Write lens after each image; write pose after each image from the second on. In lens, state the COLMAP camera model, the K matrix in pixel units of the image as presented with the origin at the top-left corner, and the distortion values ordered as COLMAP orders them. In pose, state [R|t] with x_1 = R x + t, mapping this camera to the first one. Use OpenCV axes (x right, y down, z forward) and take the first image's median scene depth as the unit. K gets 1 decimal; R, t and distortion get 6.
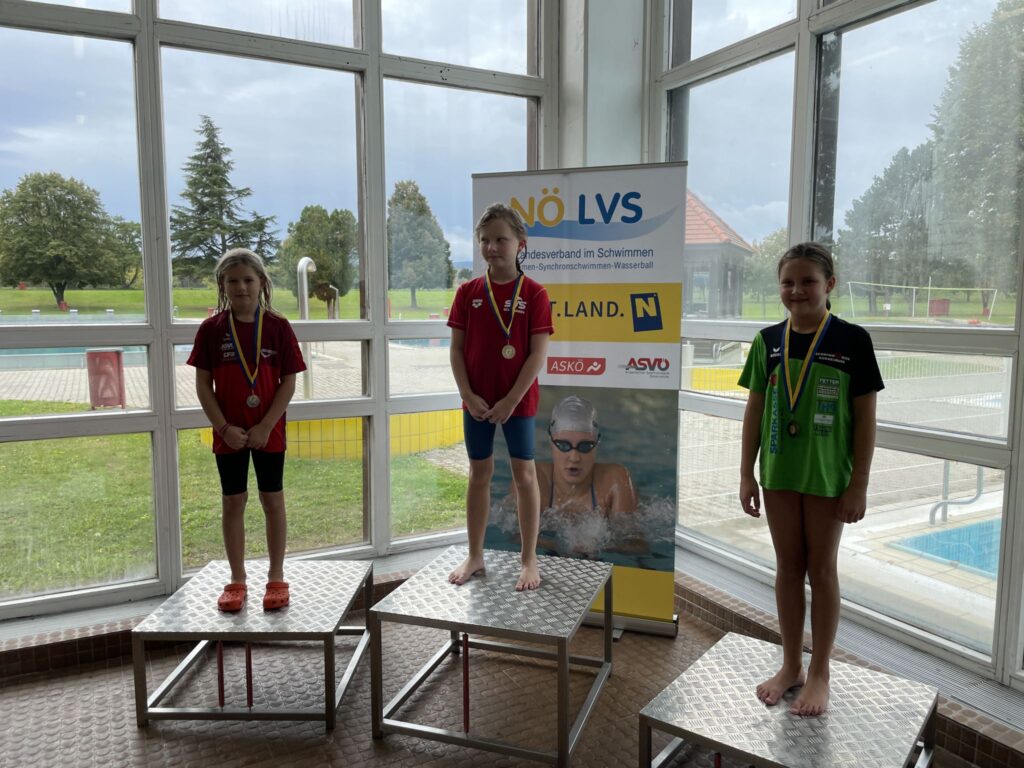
lens RADIAL K [[791.8, 0, 519.6], [0, 791.8, 375.7], [0, 0, 1]] dist [0.093470, -0.133184]
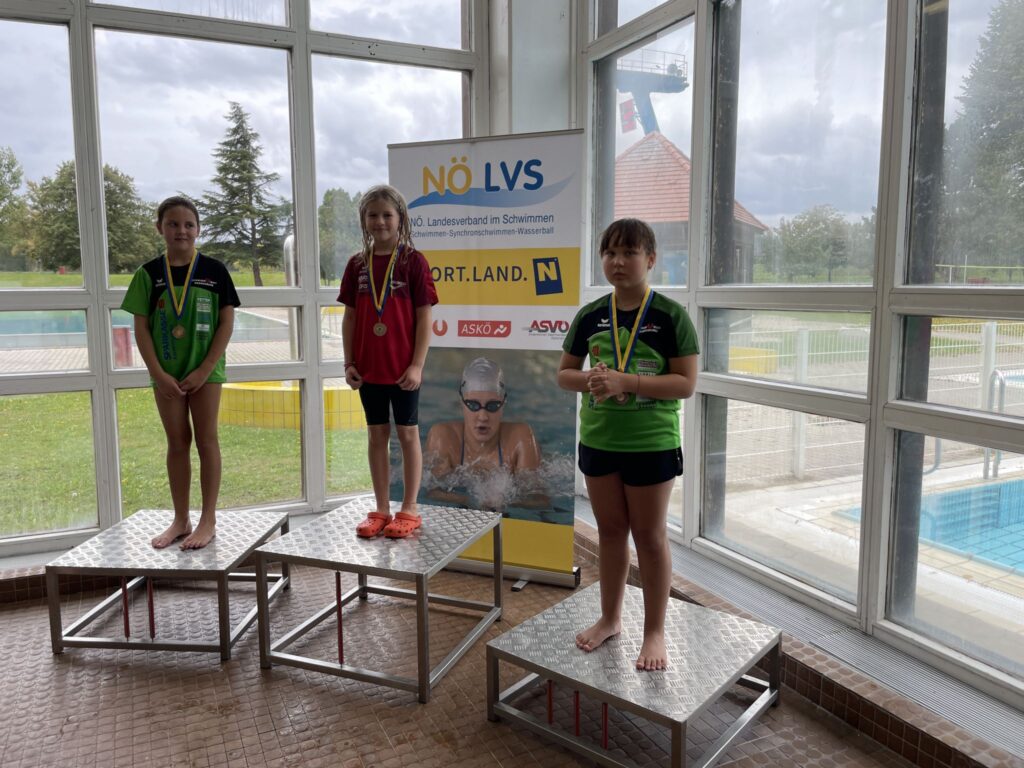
lens RADIAL K [[791.8, 0, 498.2], [0, 791.8, 370.9], [0, 0, 1]] dist [0.093470, -0.133184]
pose [[0.998173, 0.001612, -0.060406, 0.152945], [-0.000644, 0.999871, 0.016049, 0.026393], [0.060424, -0.015981, 0.998045, -0.037961]]
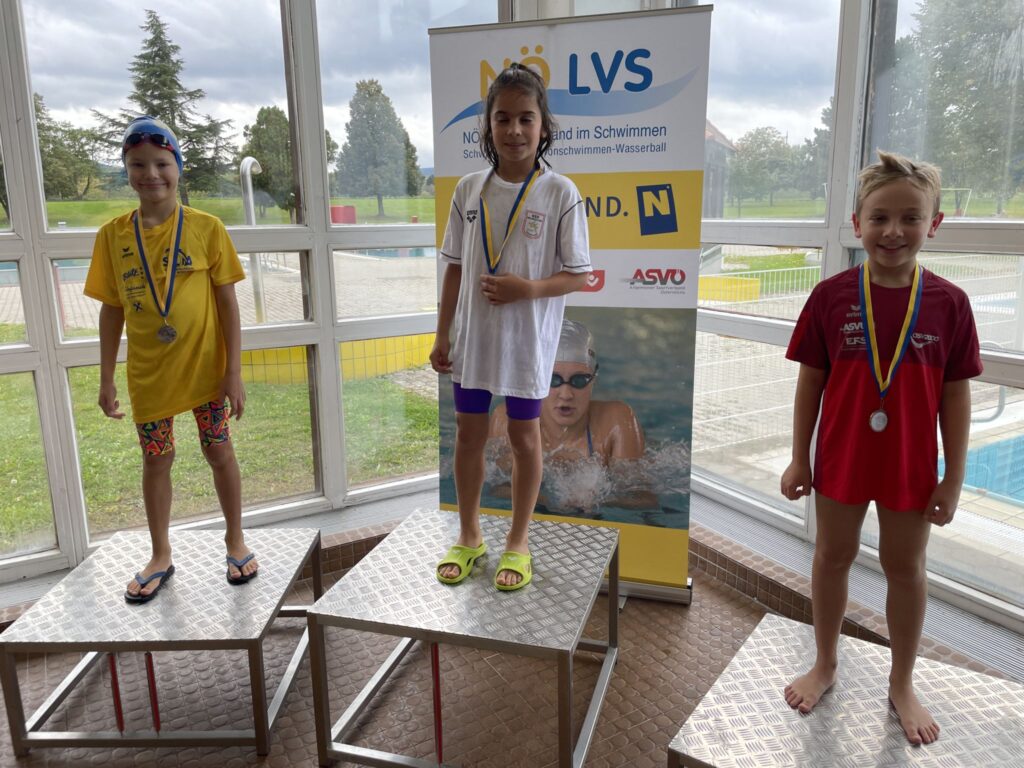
lens RADIAL K [[791.8, 0, 521.3], [0, 791.8, 375.8], [0, 0, 1]] dist [0.093470, -0.133184]
pose [[0.999186, -0.020832, 0.034553, -0.004470], [0.016772, 0.993353, 0.113883, -0.008637], [-0.036696, -0.113211, 0.992893, 0.199150]]
